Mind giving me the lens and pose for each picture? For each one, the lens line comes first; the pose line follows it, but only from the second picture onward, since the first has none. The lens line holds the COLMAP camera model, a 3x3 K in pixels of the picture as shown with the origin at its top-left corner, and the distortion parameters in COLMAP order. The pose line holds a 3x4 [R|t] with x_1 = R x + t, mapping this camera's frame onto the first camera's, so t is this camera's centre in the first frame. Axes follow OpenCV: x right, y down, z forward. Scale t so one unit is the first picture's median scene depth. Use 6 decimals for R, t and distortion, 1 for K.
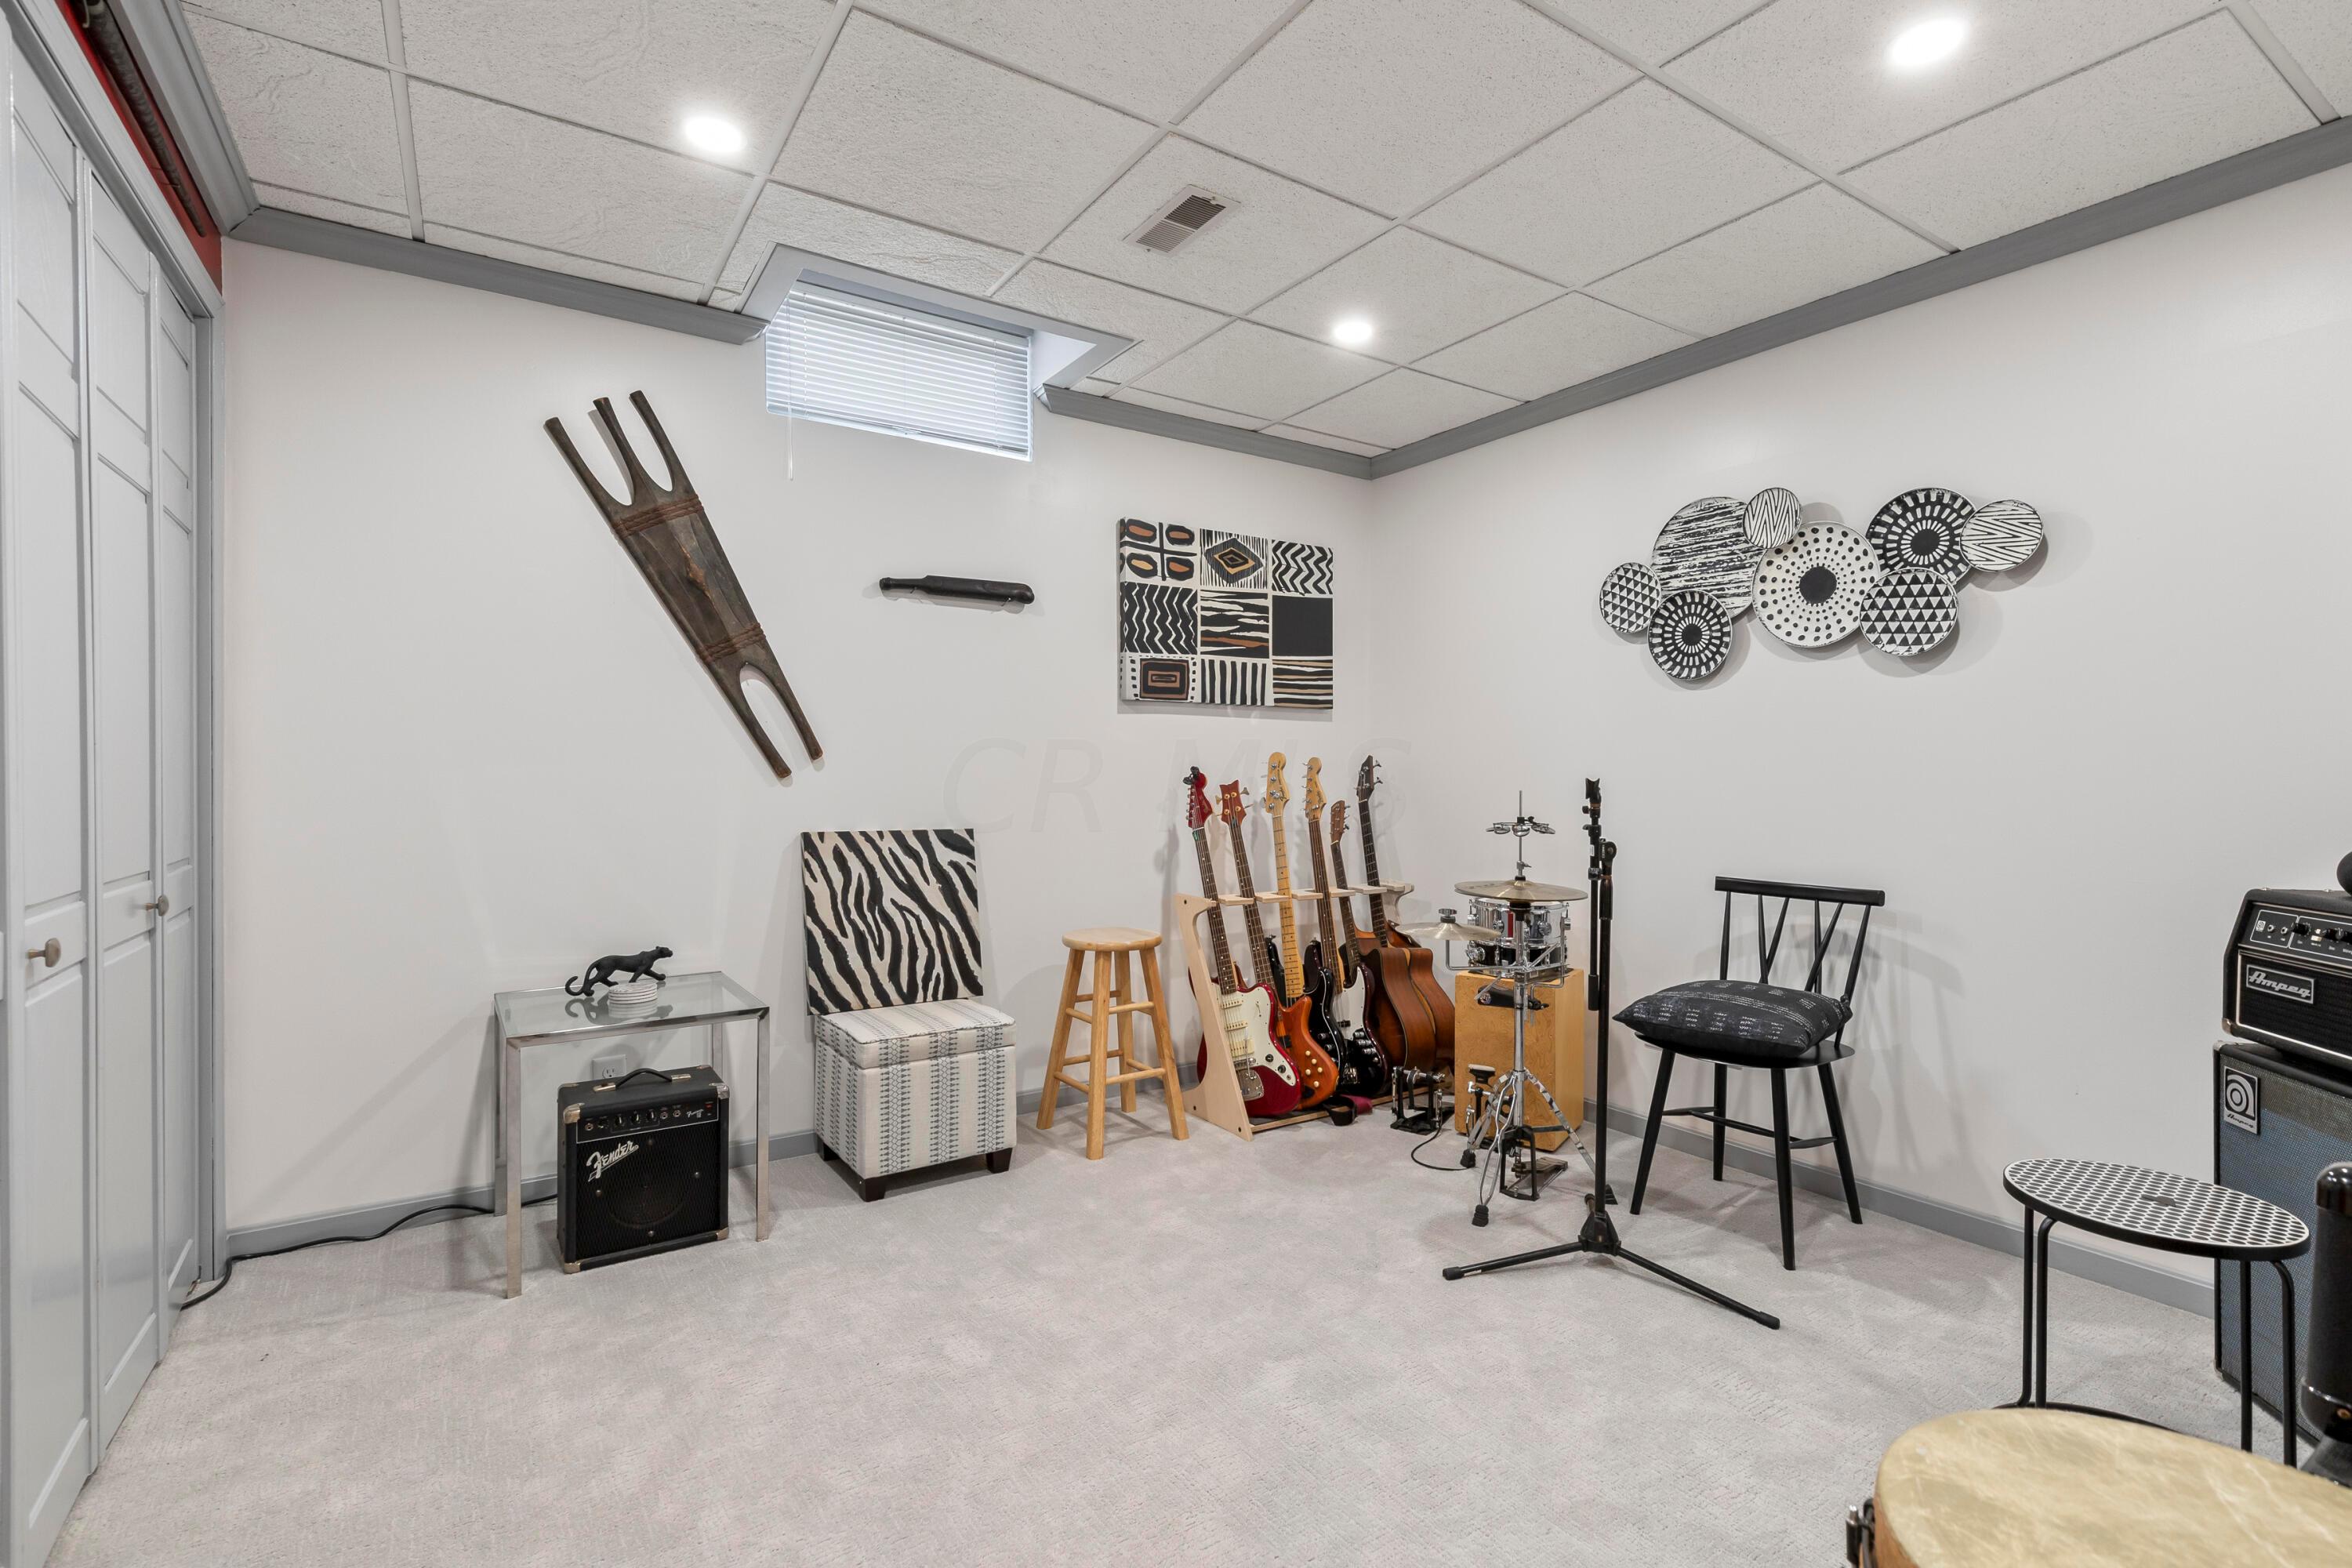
lens RADIAL K [[1088.2, 0, 1167.3], [0, 1088.2, 797.3], [0, 0, 1]] dist [0.002092, 0.000672]
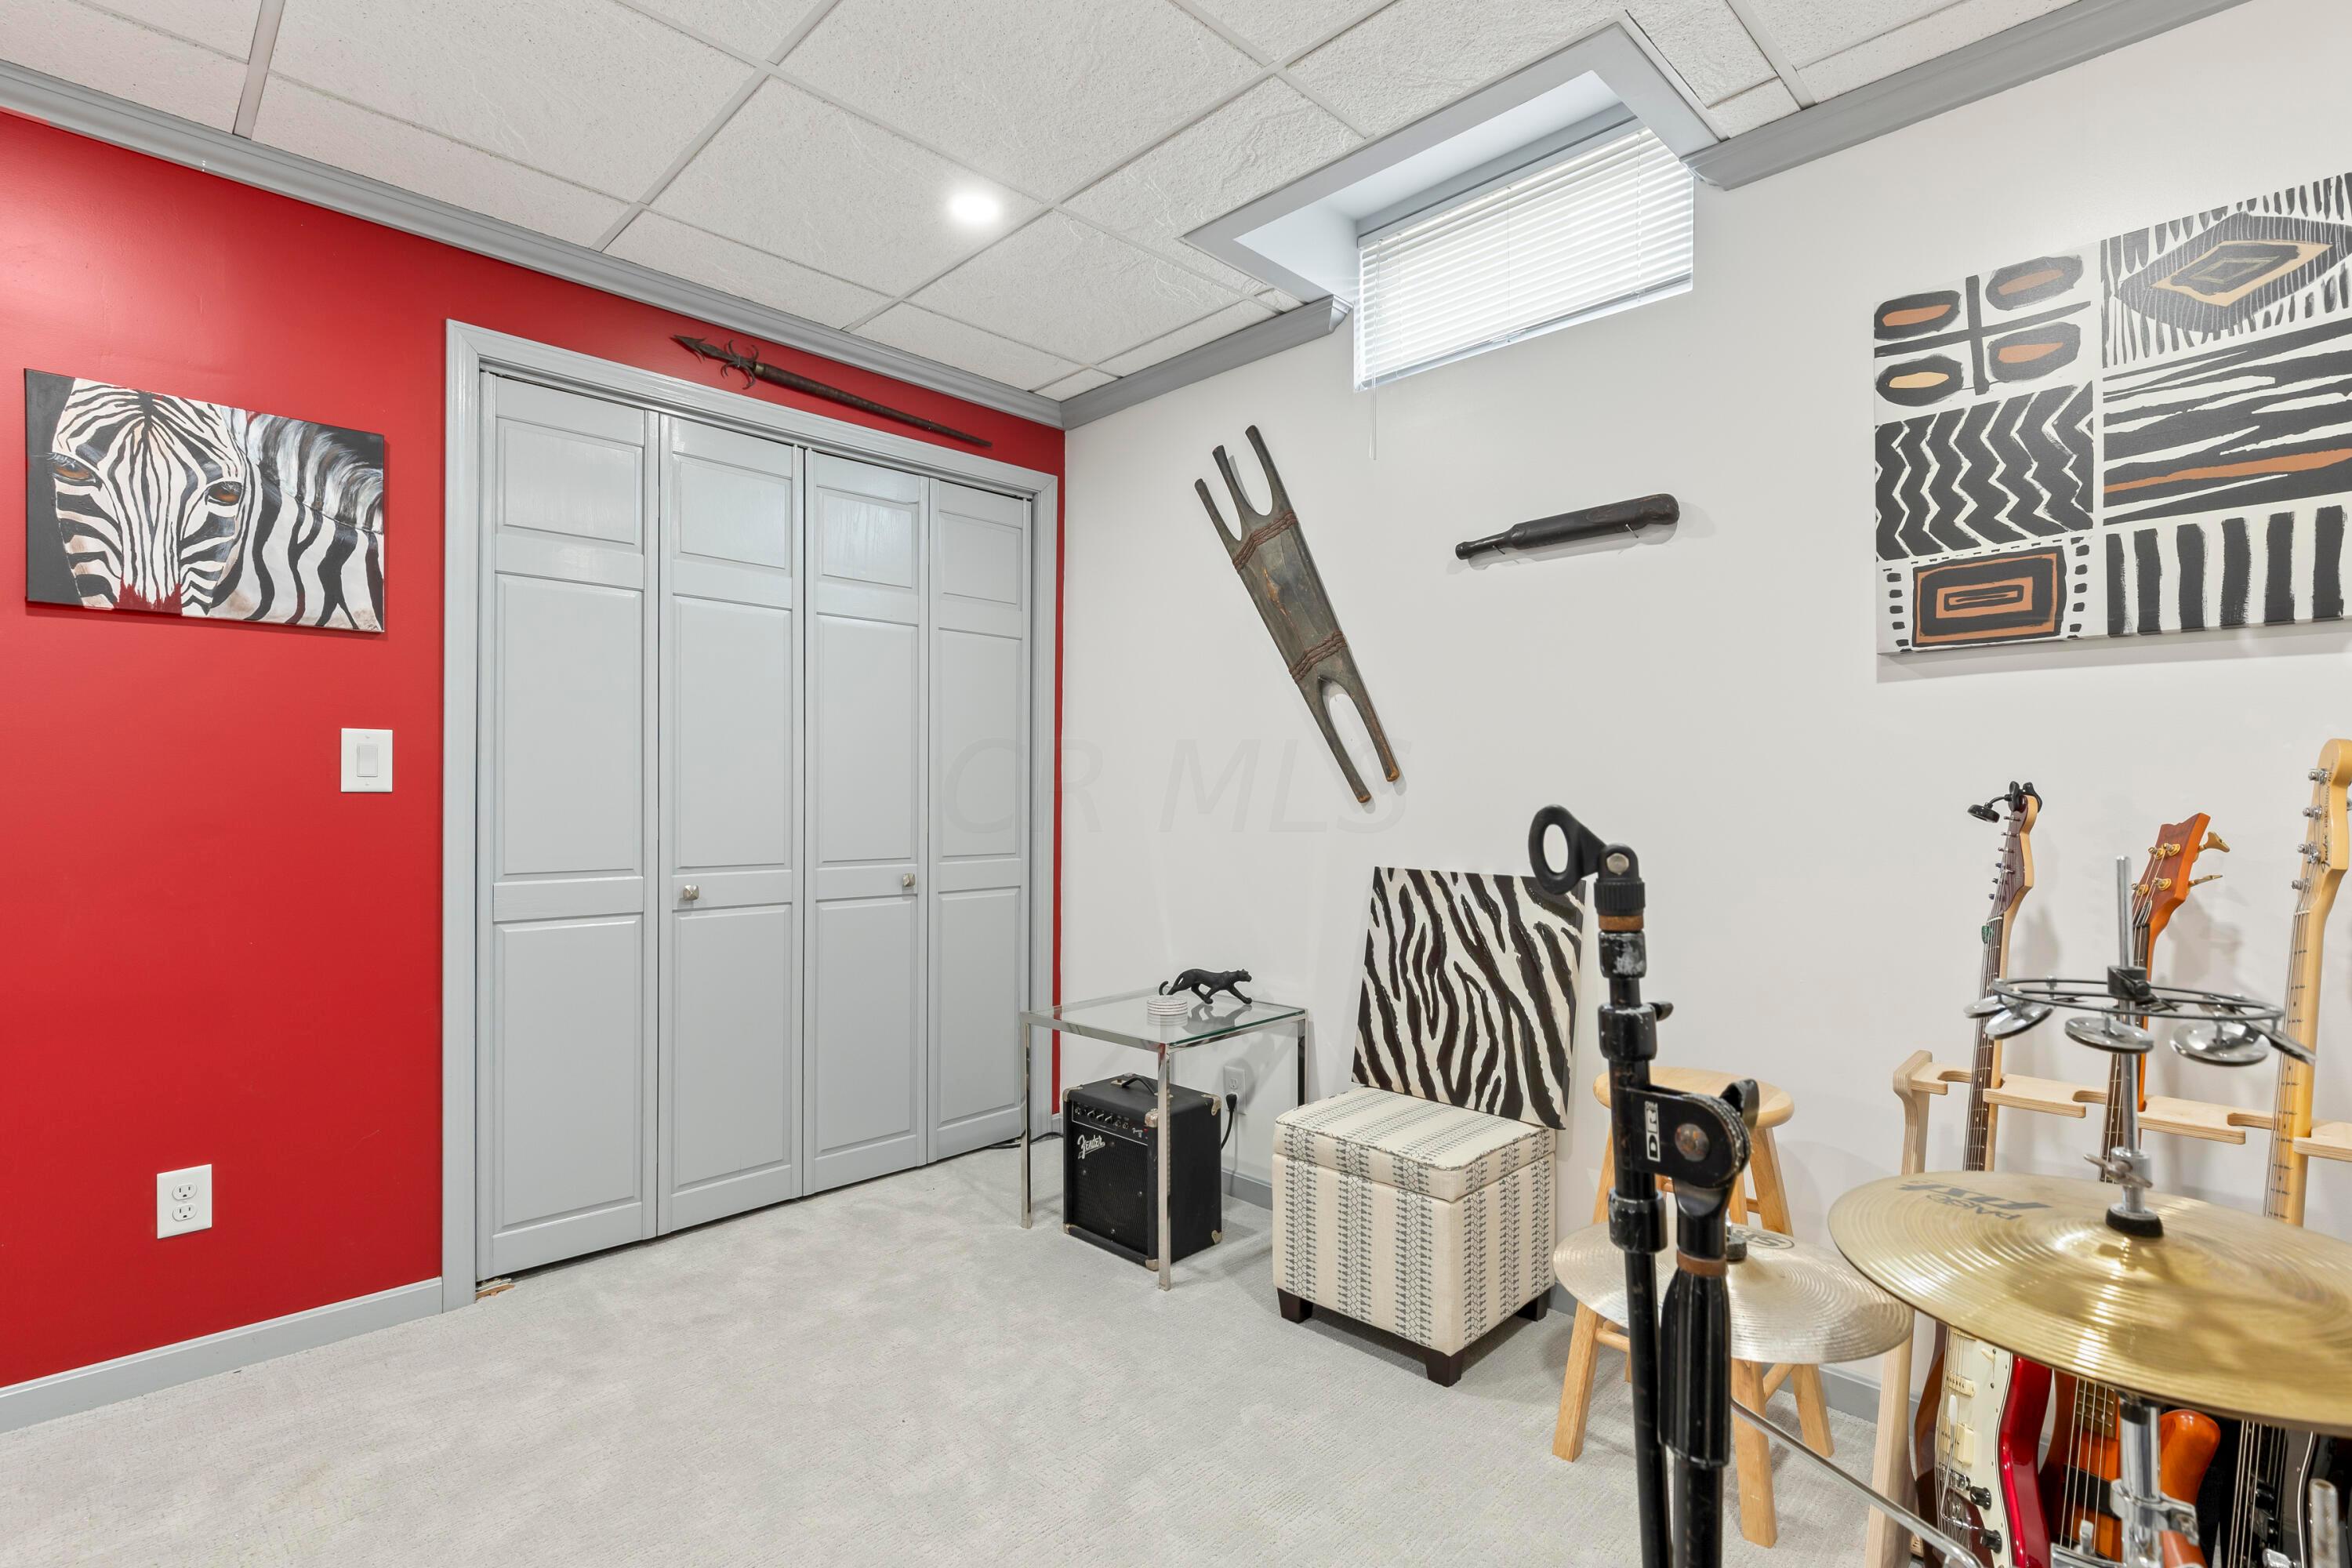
lens RADIAL K [[1088.2, 0, 1167.3], [0, 1088.2, 797.3], [0, 0, 1]] dist [0.002092, 0.000672]
pose [[0.210000, -0.002568, -0.977698, 0.437438], [-0.023192, 0.999702, -0.007608, -0.011319], [0.977426, 0.024273, 0.209878, 0.623573]]
